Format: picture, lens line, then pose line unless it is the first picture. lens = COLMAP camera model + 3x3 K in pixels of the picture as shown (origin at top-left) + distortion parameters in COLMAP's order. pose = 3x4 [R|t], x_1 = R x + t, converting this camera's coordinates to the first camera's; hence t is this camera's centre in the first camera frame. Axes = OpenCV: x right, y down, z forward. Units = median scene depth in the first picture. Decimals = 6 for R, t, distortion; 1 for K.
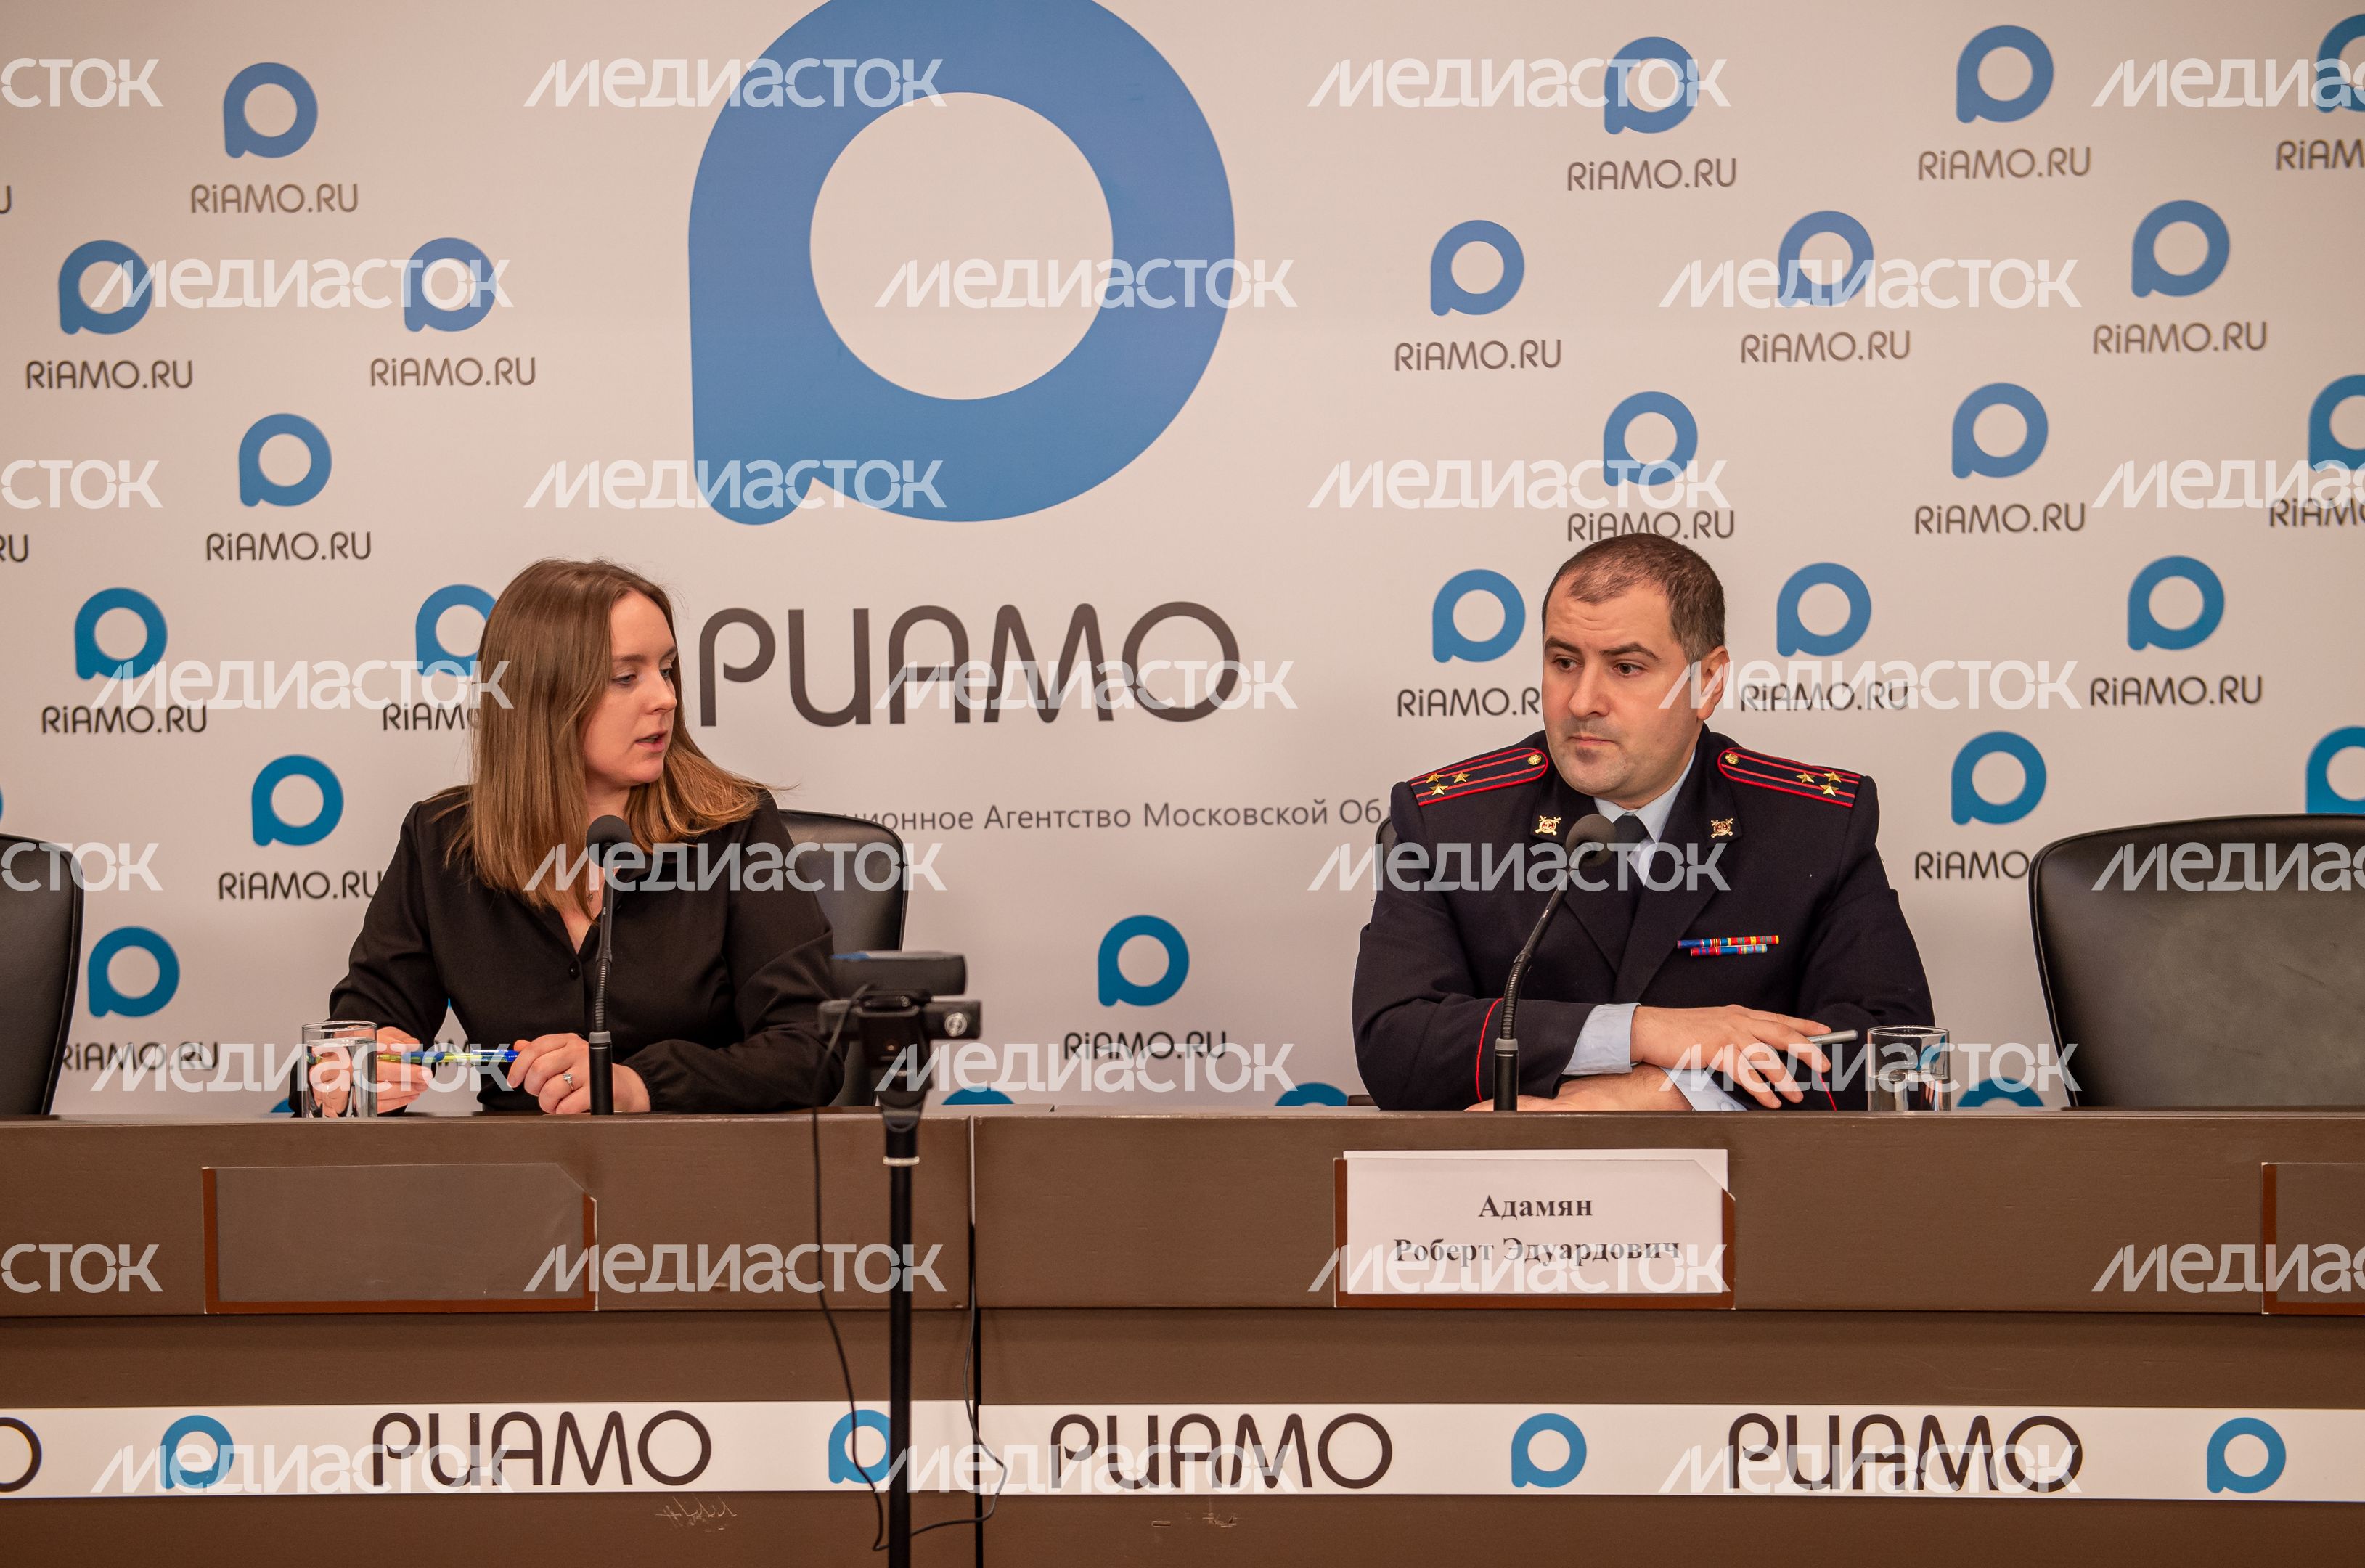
lens RADIAL K [[3587.6, 0, 1177.0], [0, 3587.6, 791.3], [0, 0, 1]] dist [0.132467, 0.000000]
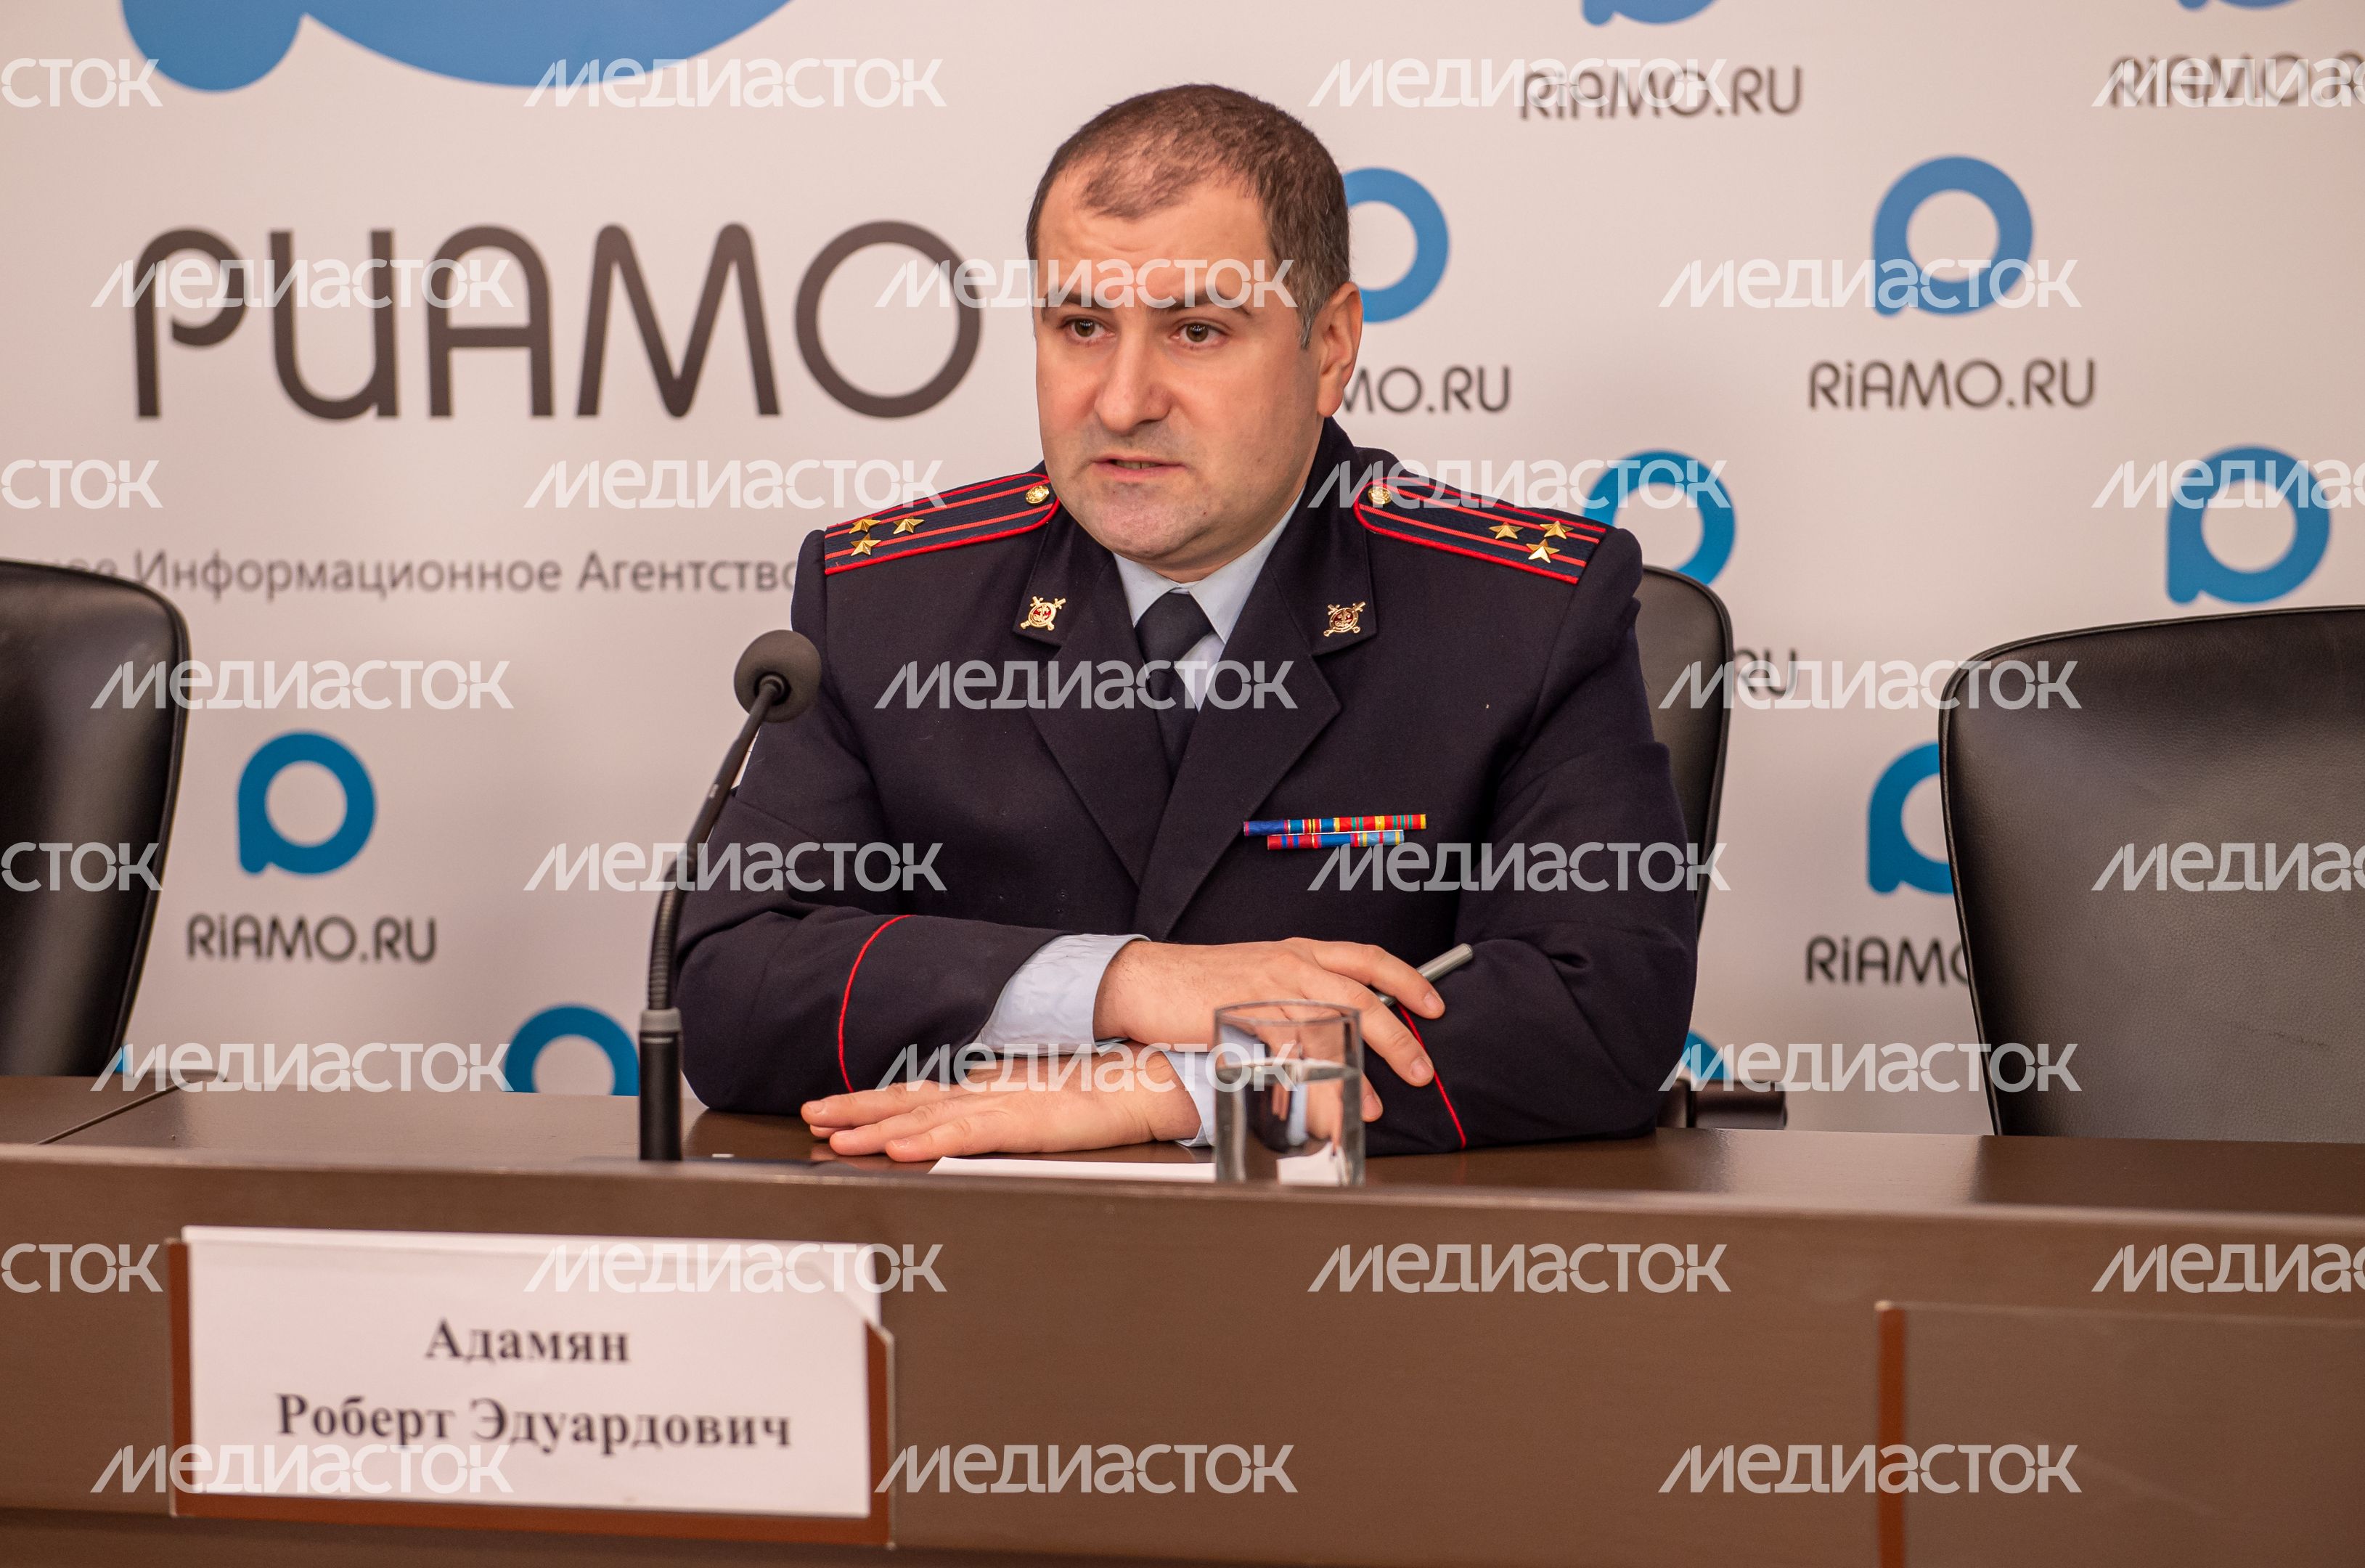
lens RADIAL K [[4957.7, 0, 1146.0], [0, 4957.7, 855.6], [0, 0, 1]] dist [0.075309, 0.000000]
pose [[0.989267, 0.021072, -0.144593, 0.217152], [-0.011103, 0.997527, 0.069406, -0.005633], [0.145698, -0.067056, 0.987054, 0.219827]]
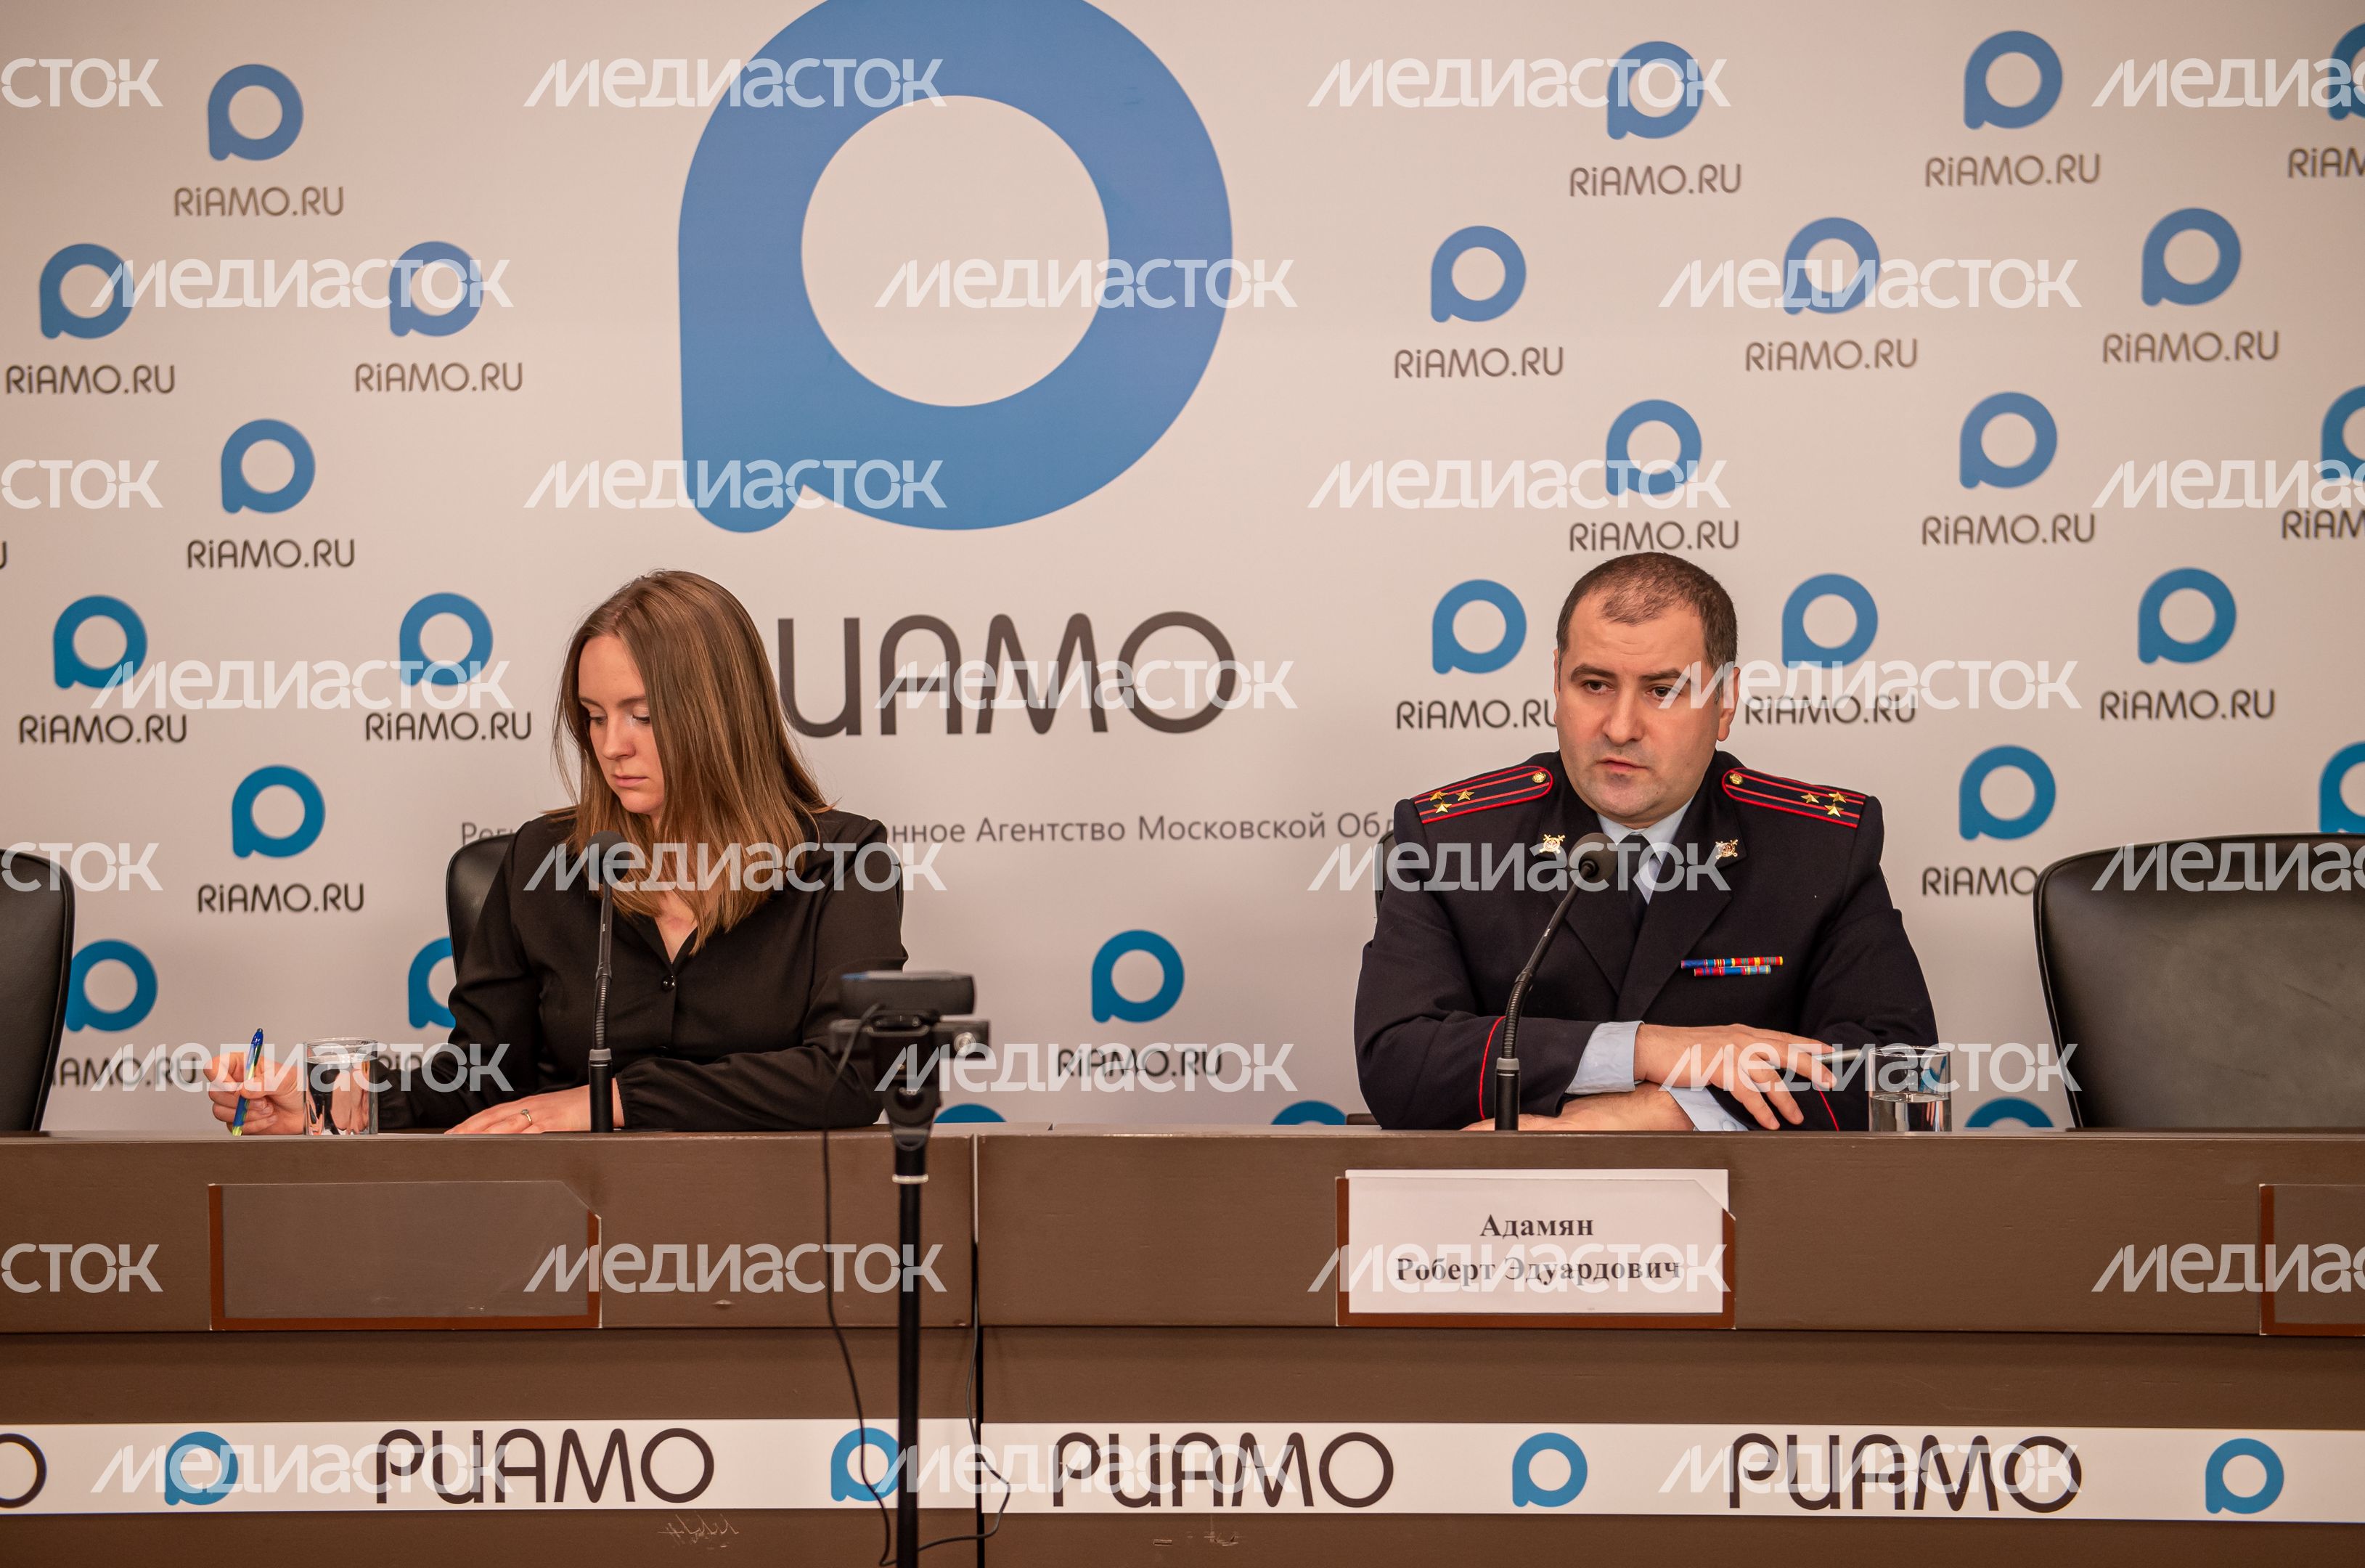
lens RADIAL K [[3736.9, 0, 1160.2], [0, 3736.9, 786.0], [0, 0, 1]] dist [0.133003, 0.000000]
pose [[0.999998, 0.002106, -0.000254, -0.004033], [-0.002107, 0.999995, -0.002211, -0.003560], [0.000249, 0.002212, 0.999998, -0.033650]]
